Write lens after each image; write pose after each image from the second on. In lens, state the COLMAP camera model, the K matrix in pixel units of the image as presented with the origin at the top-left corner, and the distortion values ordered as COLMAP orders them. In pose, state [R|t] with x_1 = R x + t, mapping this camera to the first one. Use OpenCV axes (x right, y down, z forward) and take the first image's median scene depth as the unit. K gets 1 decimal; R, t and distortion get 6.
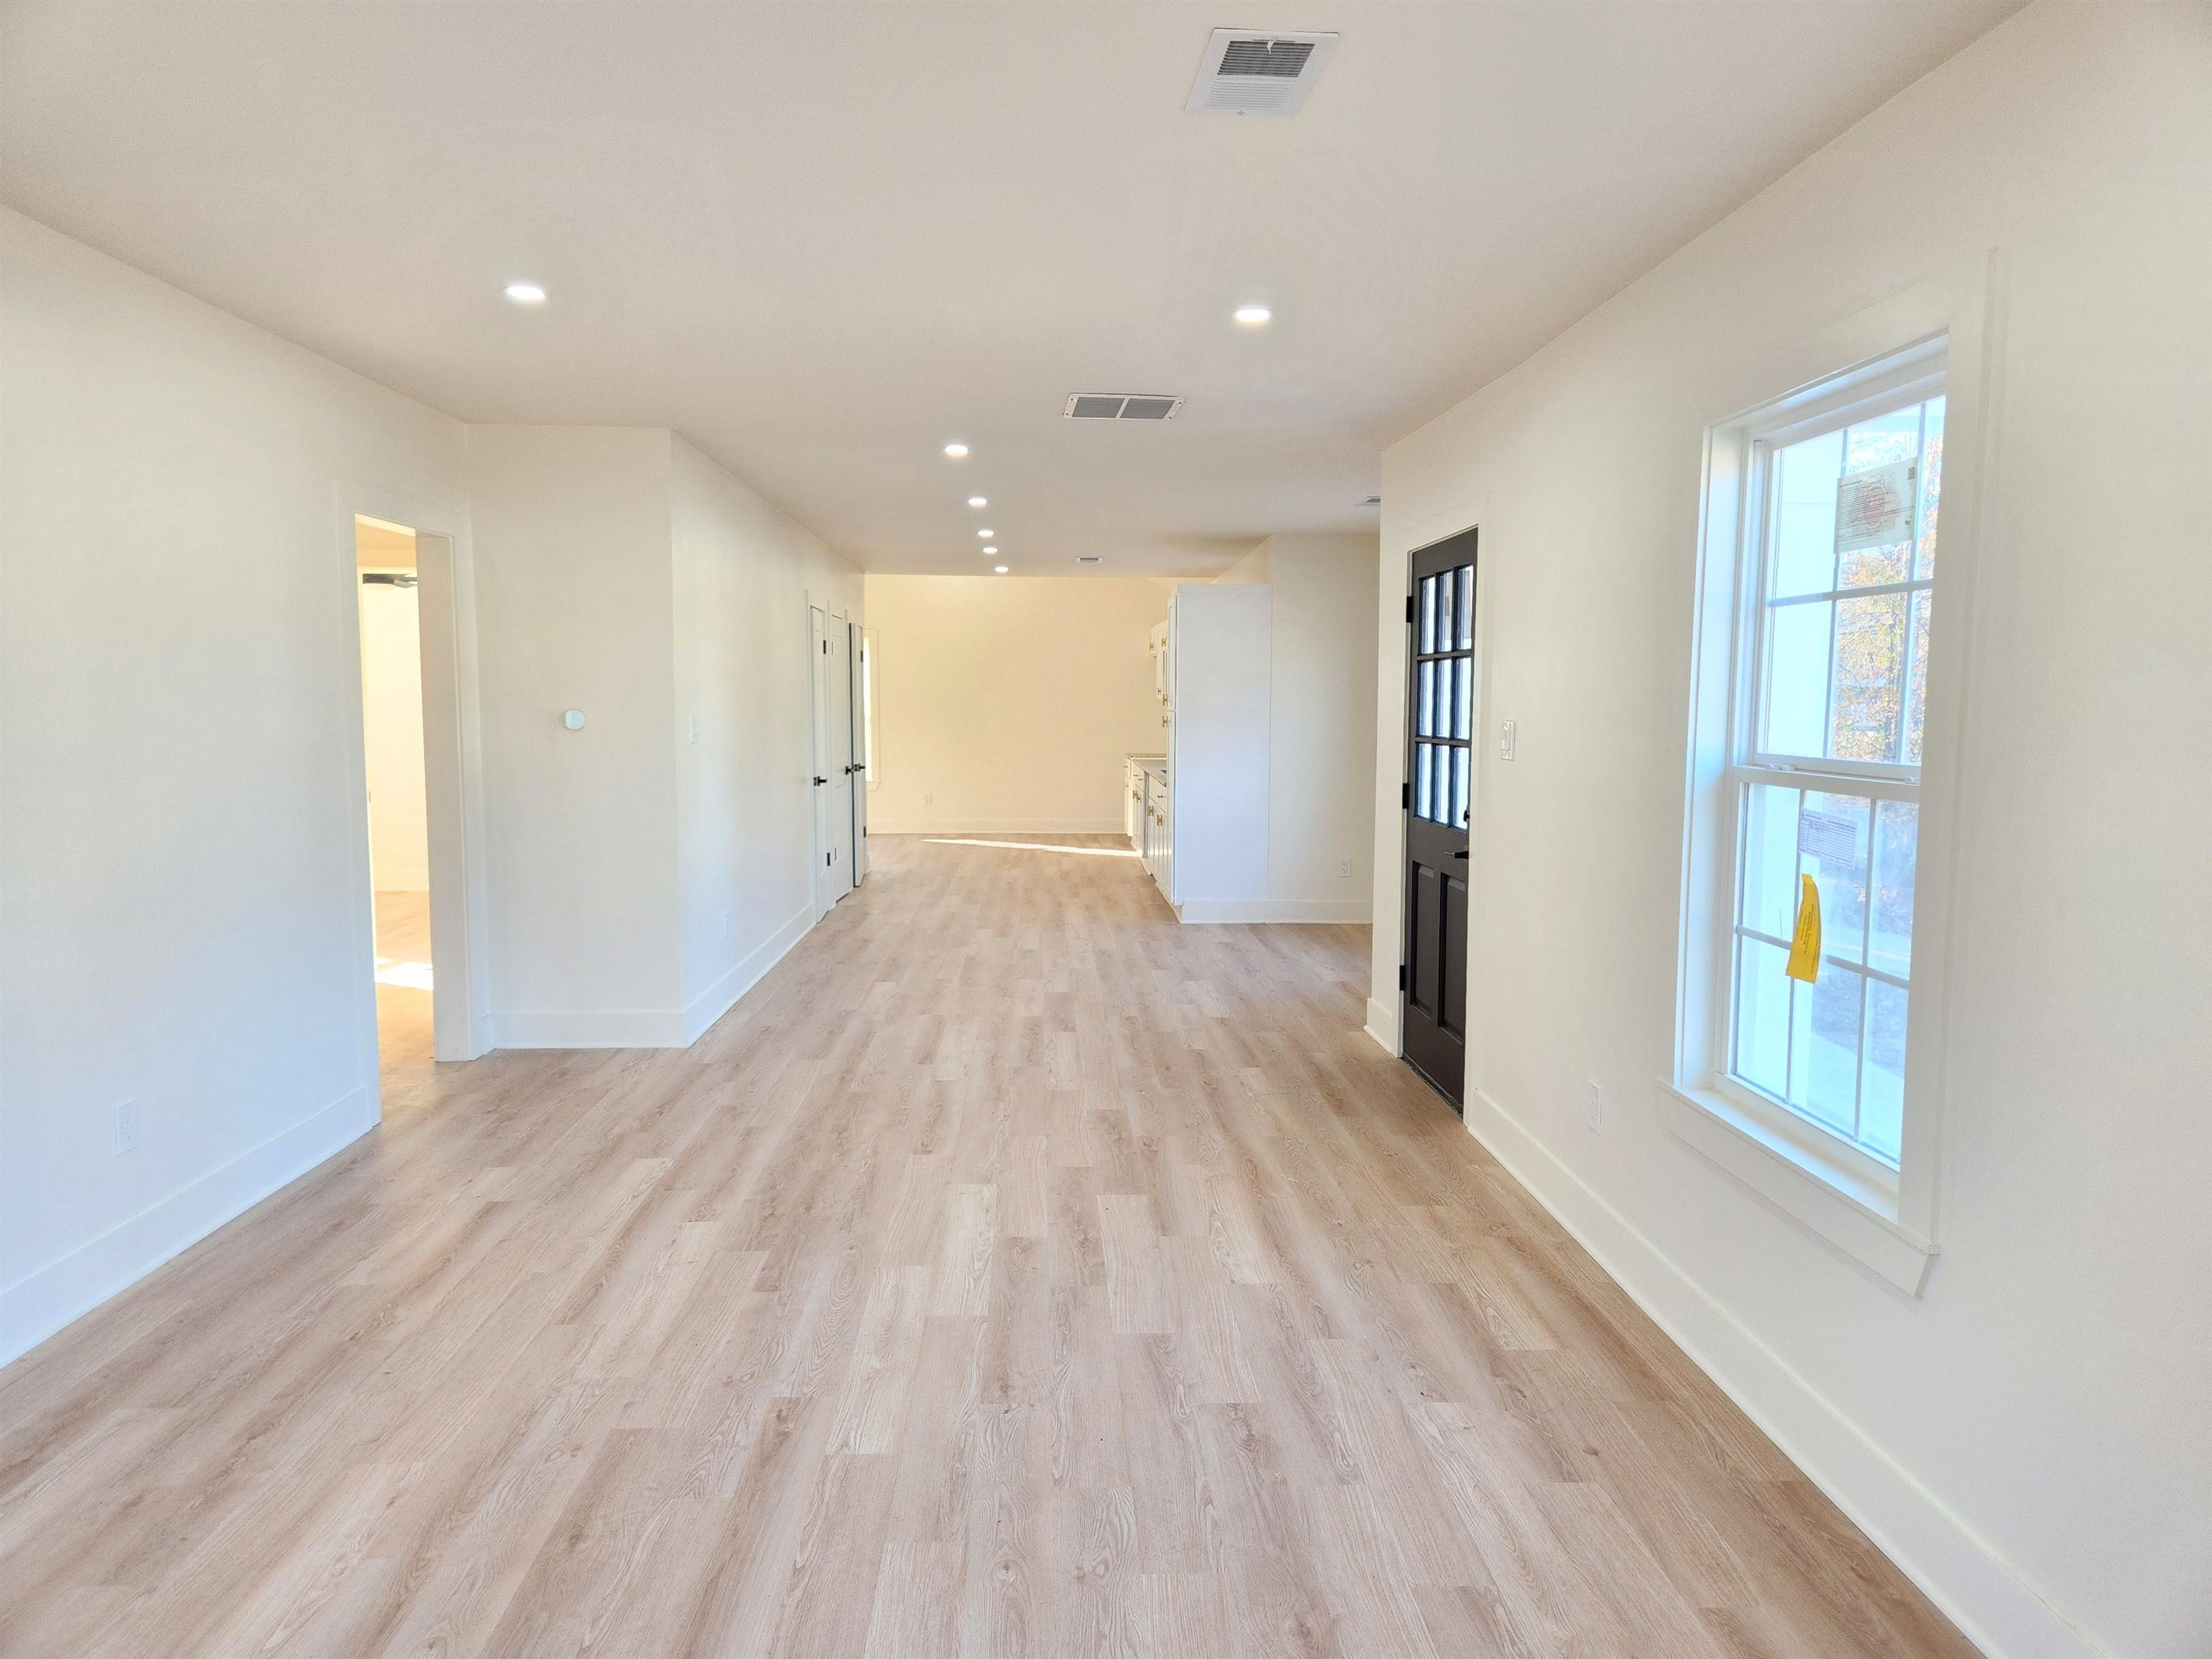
lens RADIAL K [[1460.8, 0, 1106.0], [0, 1460.8, 829.5], [0, 0, 1]] dist [0.072711, -0.065370]
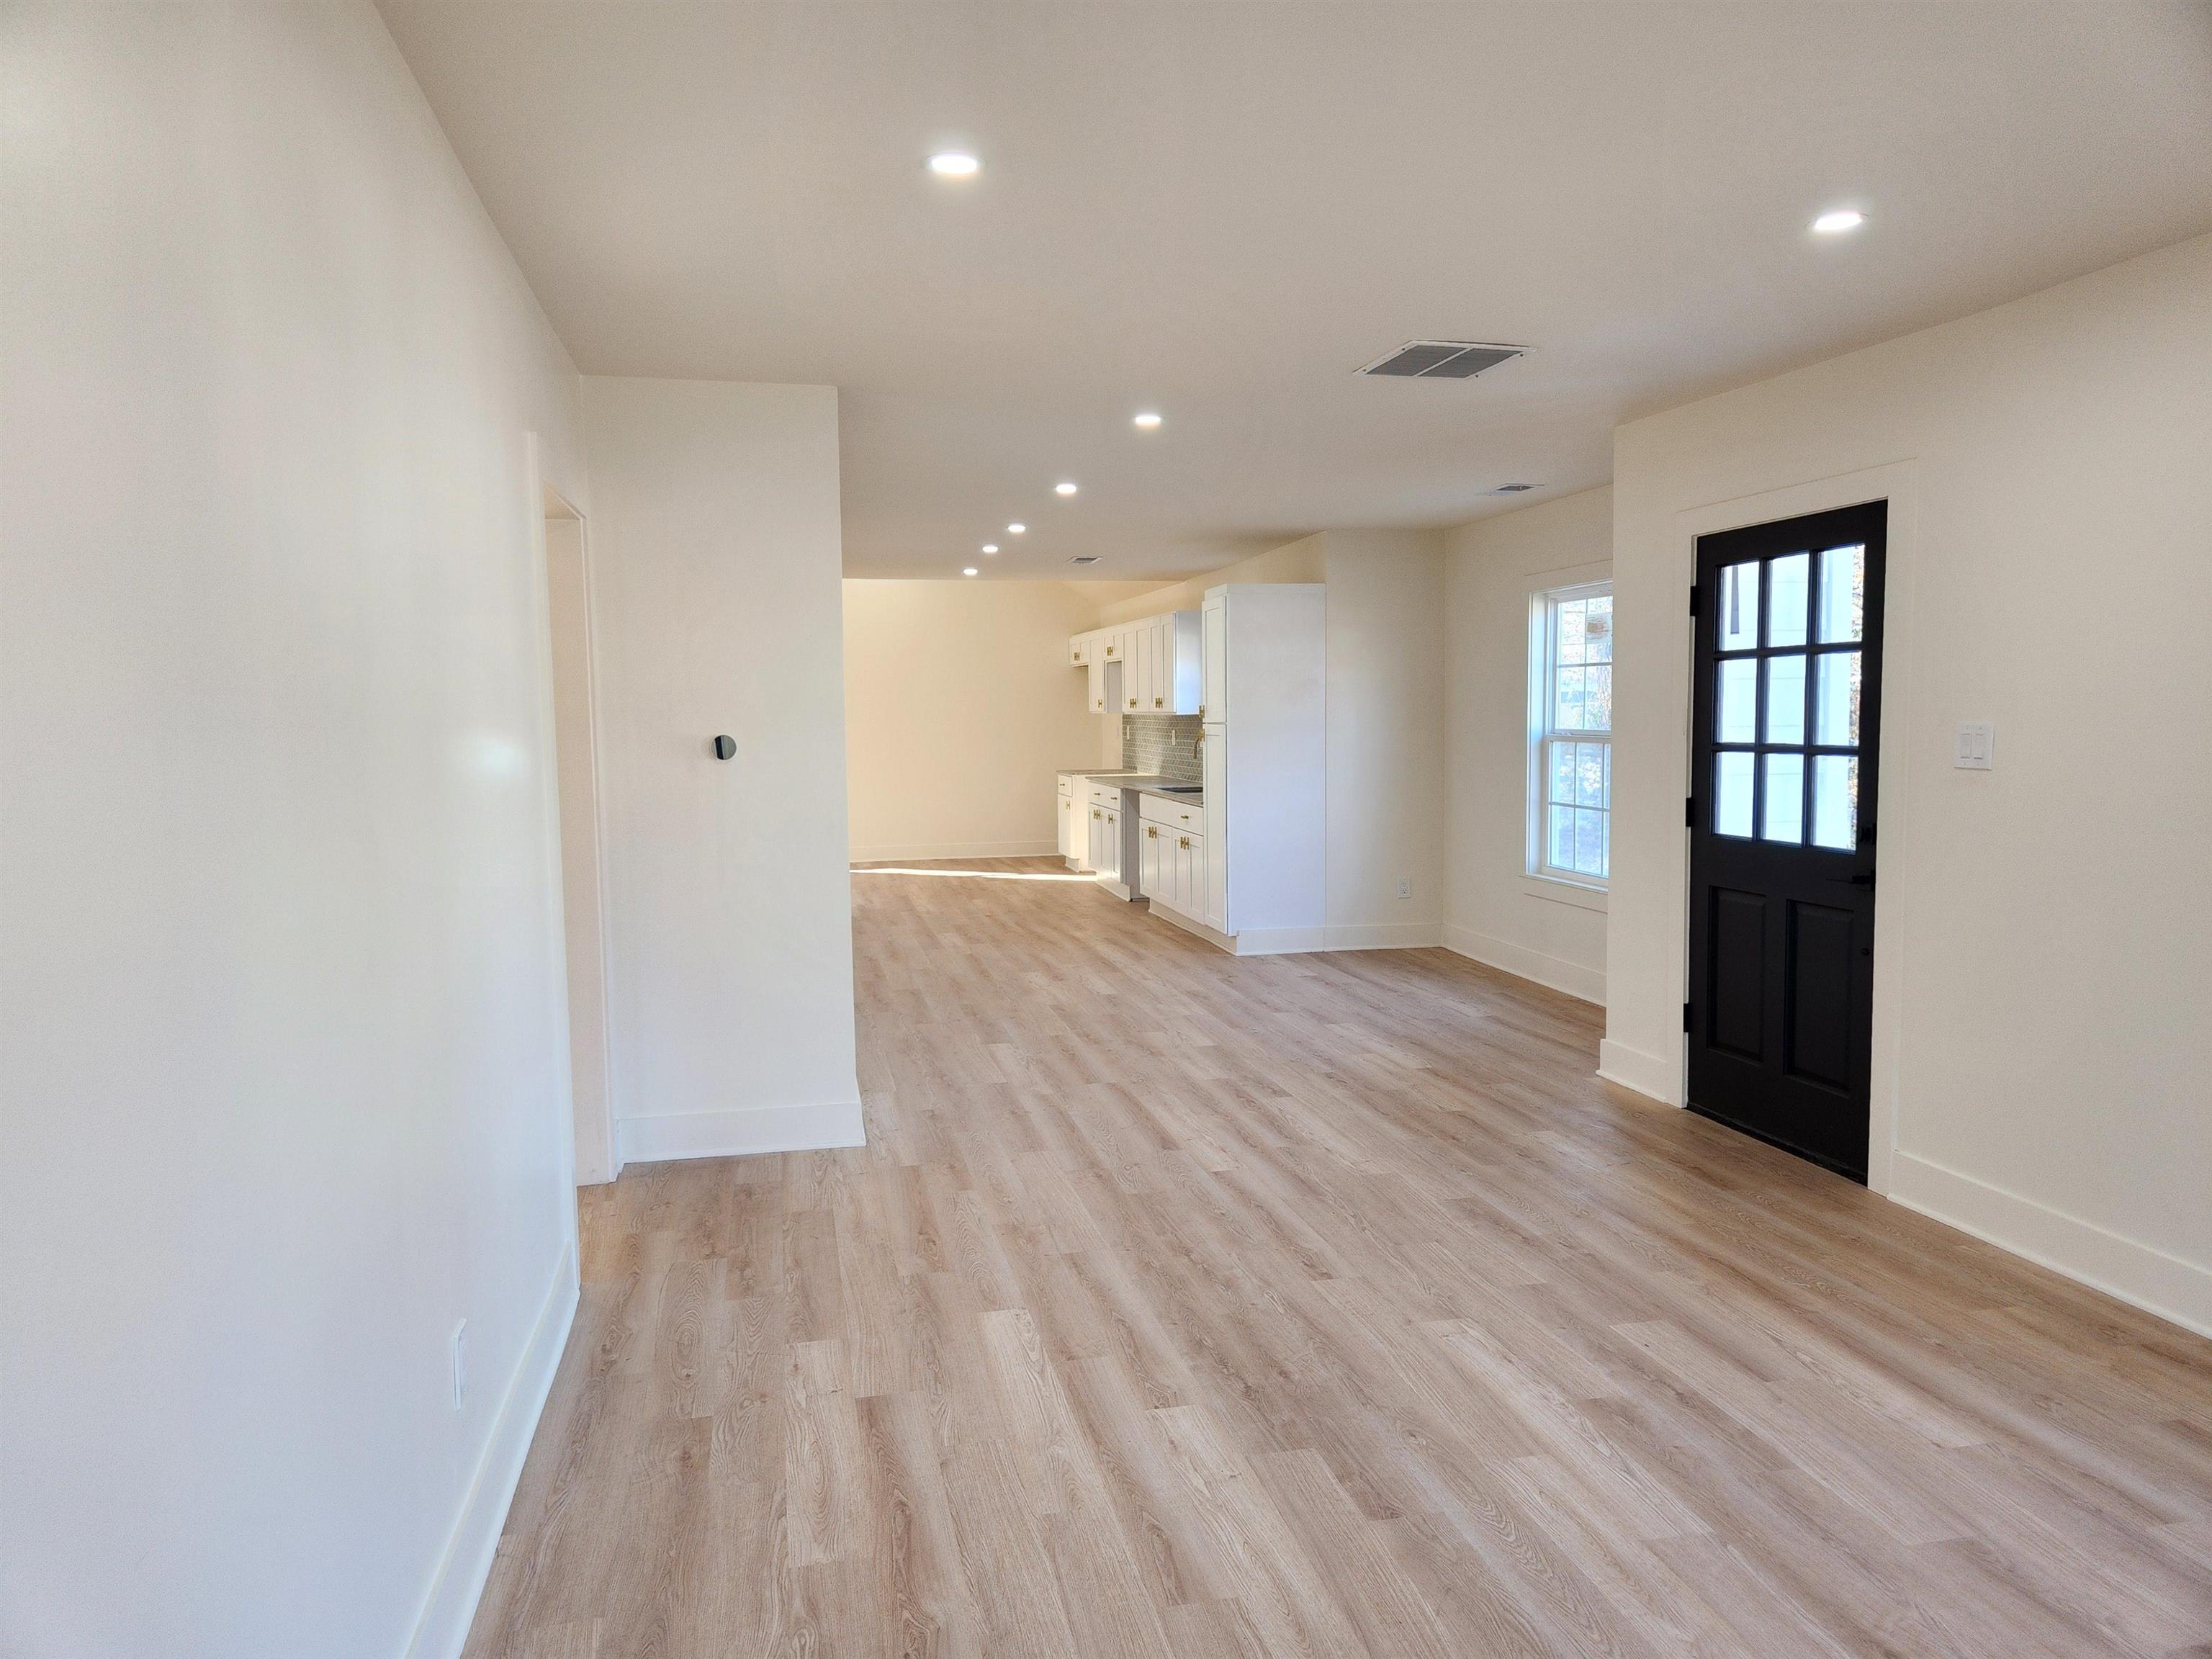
lens RADIAL K [[1463.6, 0, 1079.8], [0, 1463.6, 838.7], [0, 0, 1]] dist [0.078105, -0.064620]
pose [[0.986860, -0.033451, 0.158078, -0.427859], [0.033856, 0.999427, 0.000131, -0.027407], [-0.157992, 0.005223, 0.987427, 0.253231]]
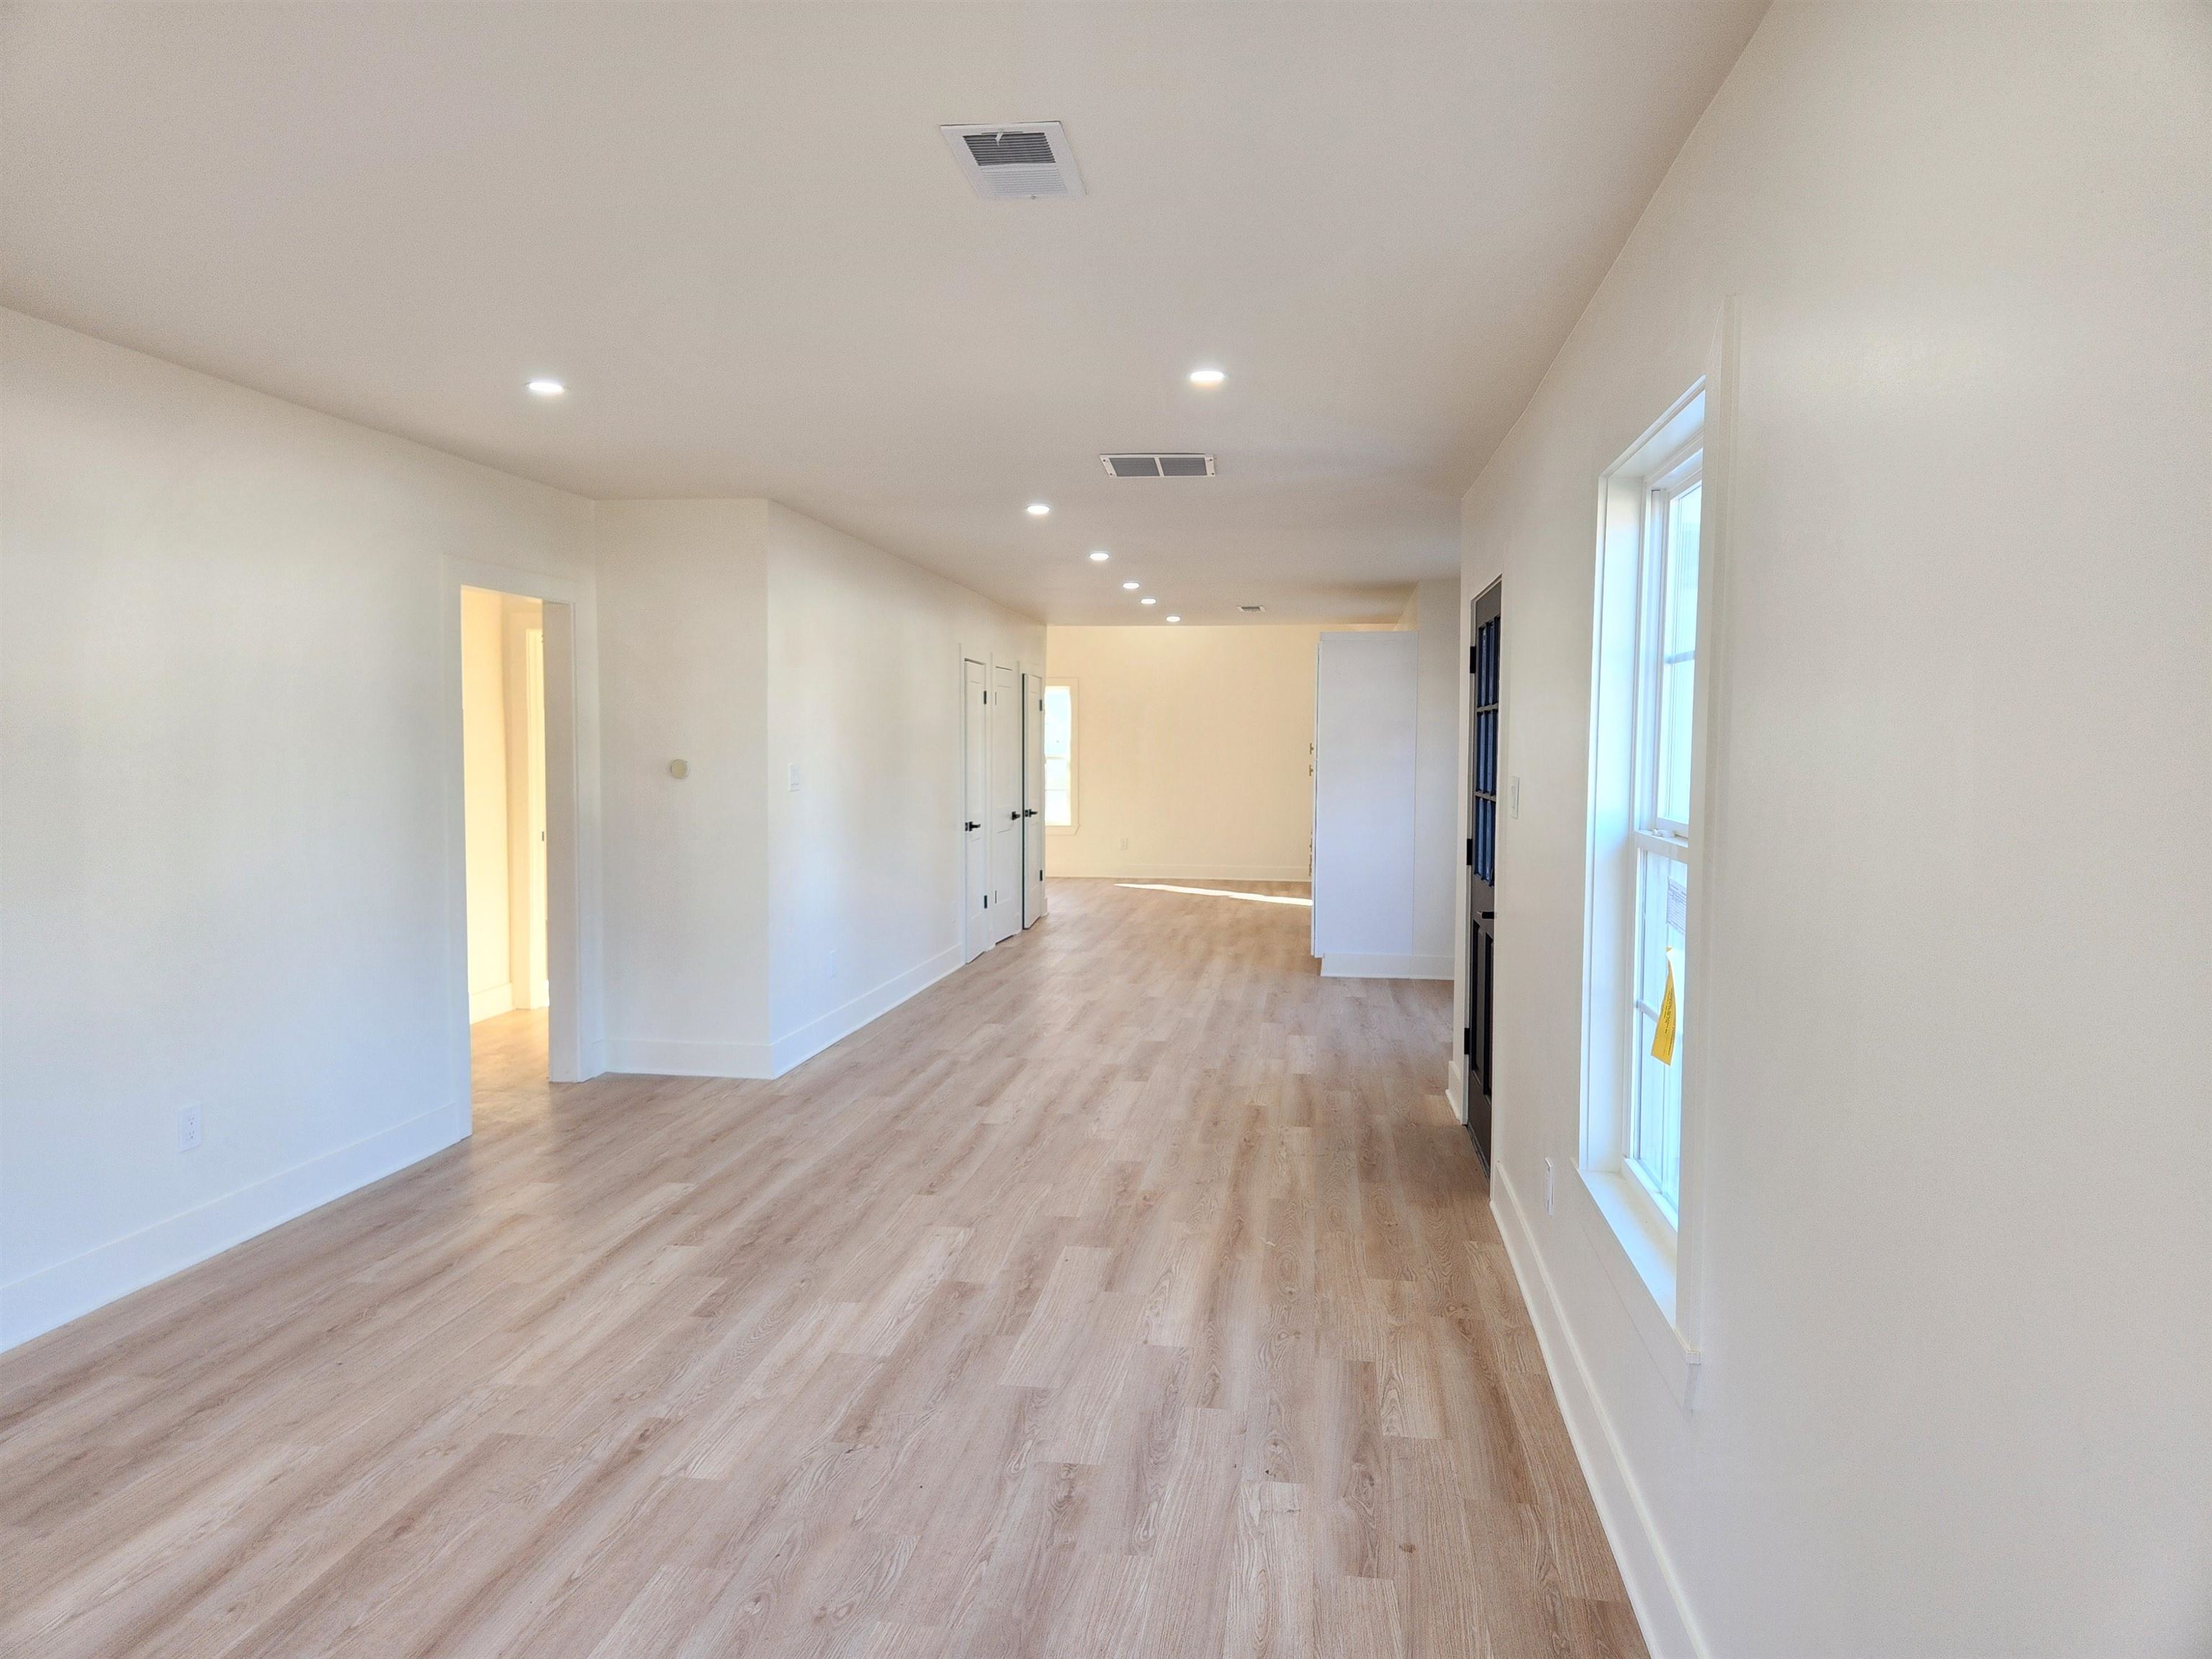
lens RADIAL K [[1460.8, 0, 1106.0], [0, 1460.8, 829.5], [0, 0, 1]] dist [0.072711, -0.065370]
pose [[0.981541, 0.013438, -0.190779, 0.218663], [-0.019090, 0.999431, -0.027819, -0.009211], [0.190296, 0.030948, 0.981239, 0.007606]]
